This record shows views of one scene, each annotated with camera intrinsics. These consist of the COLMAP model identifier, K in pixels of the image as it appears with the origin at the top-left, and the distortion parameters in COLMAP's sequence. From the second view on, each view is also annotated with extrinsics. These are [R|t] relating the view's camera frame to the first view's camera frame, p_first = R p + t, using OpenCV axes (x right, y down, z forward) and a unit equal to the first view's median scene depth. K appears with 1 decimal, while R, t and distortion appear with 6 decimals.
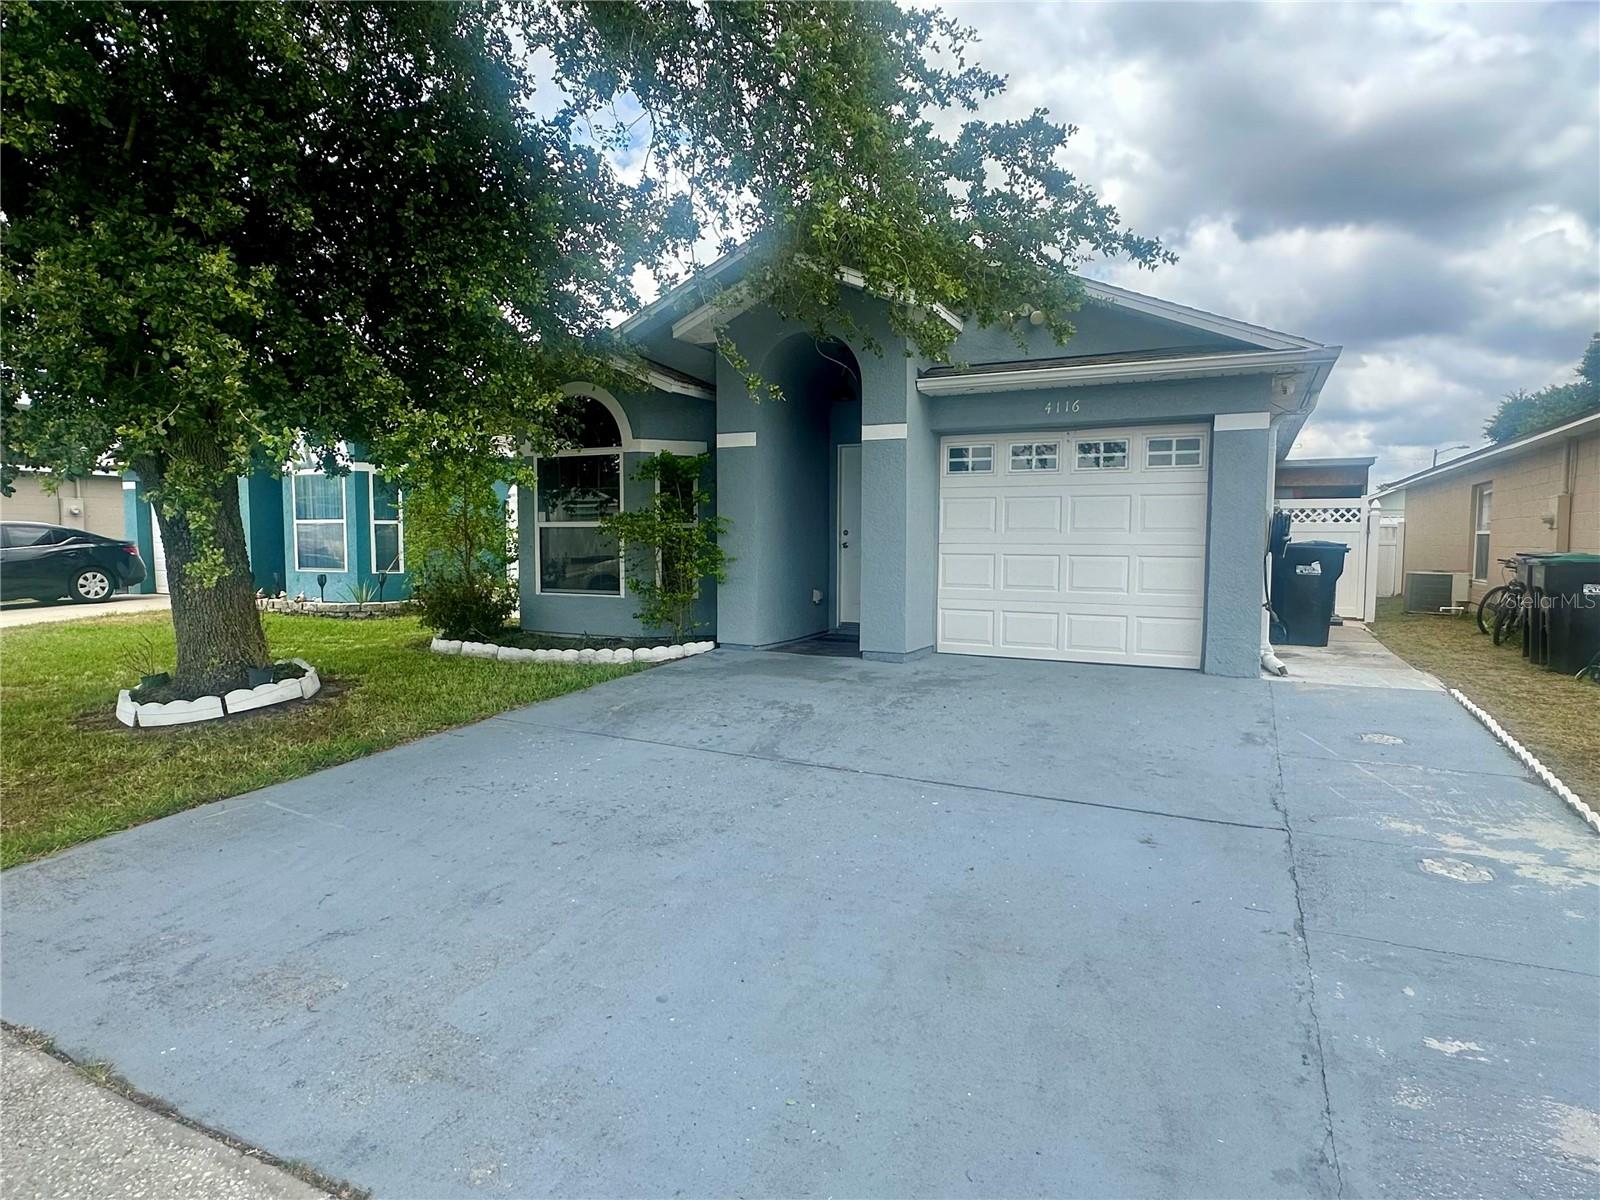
lens RADIAL K [[899.9, 0, 802.0], [0, 899.9, 602.3], [0, 0, 1]] dist [-0.002984, 0.000117]
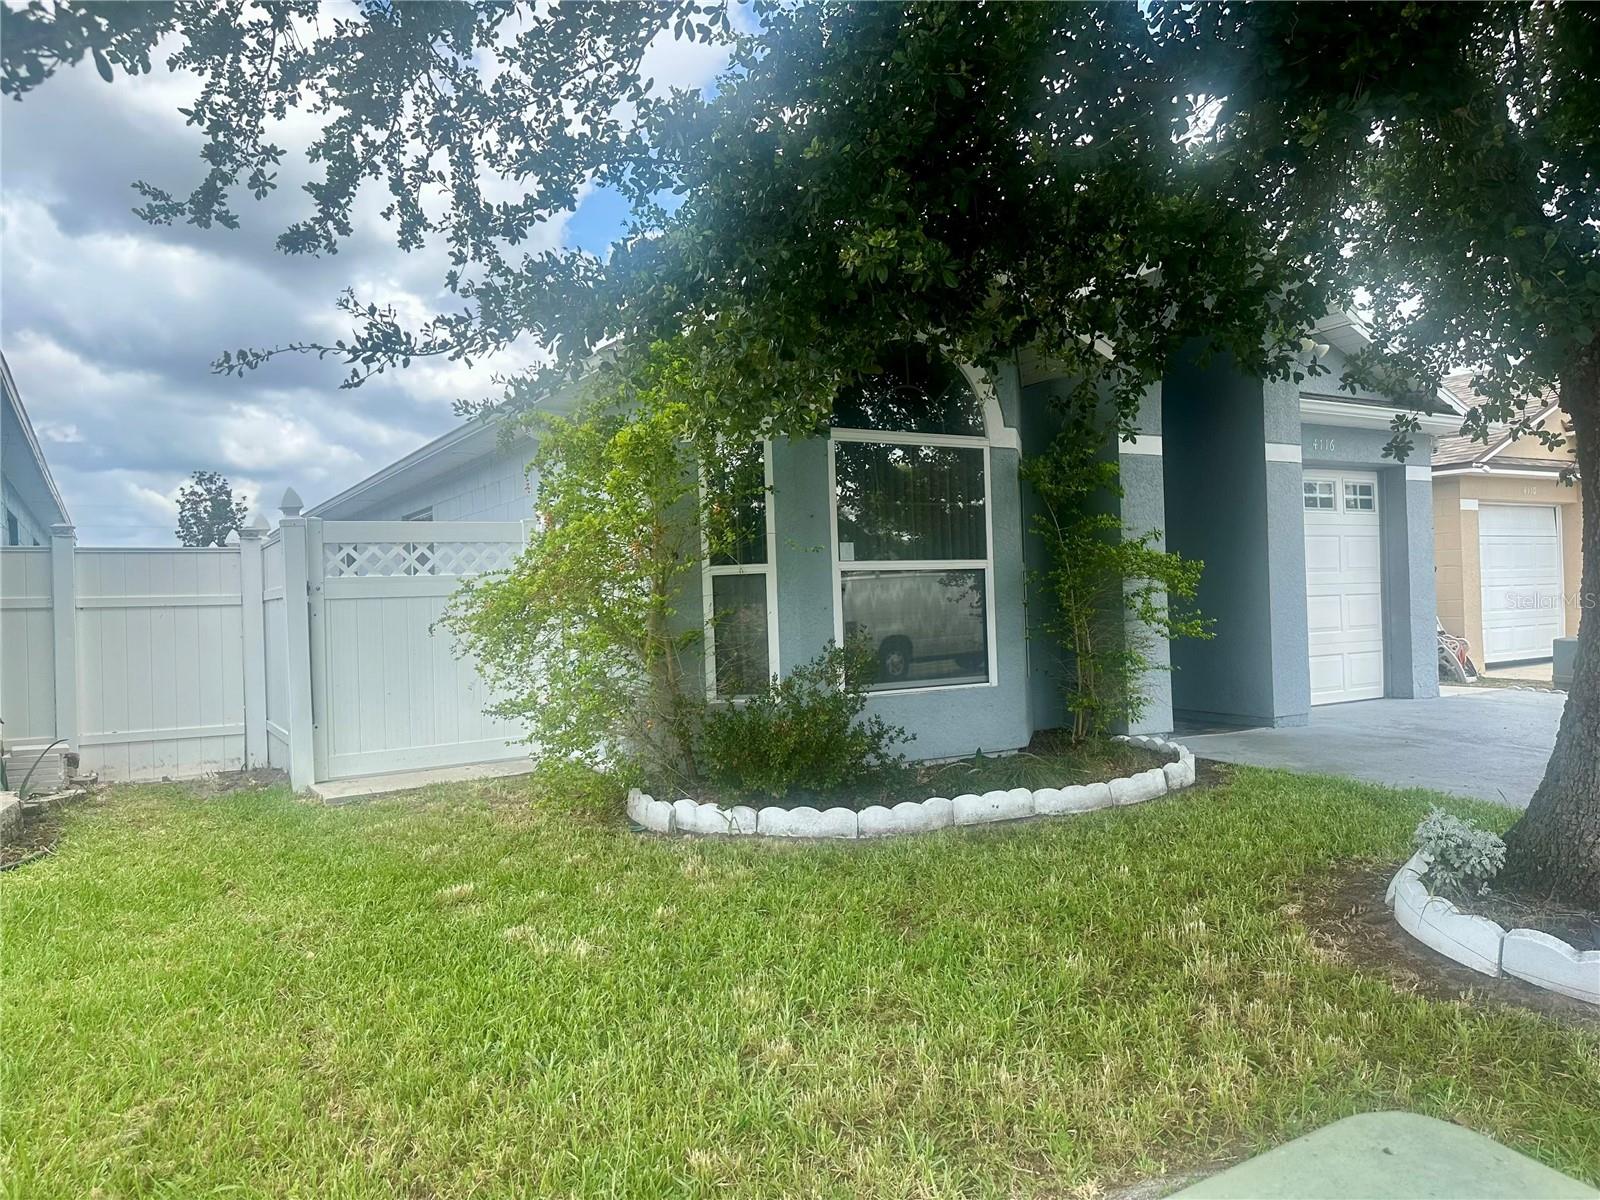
lens RADIAL K [[1130.0, 0, 798.3], [0, 1130.0, 595.4], [0, 0, 1]] dist [0.009860, 0.000086]
pose [[0.524113, -0.014716, 0.851522, -0.987277], [0.093383, 0.994815, -0.040285, -0.051749], [-0.846514, 0.100631, 0.522769, 0.781414]]
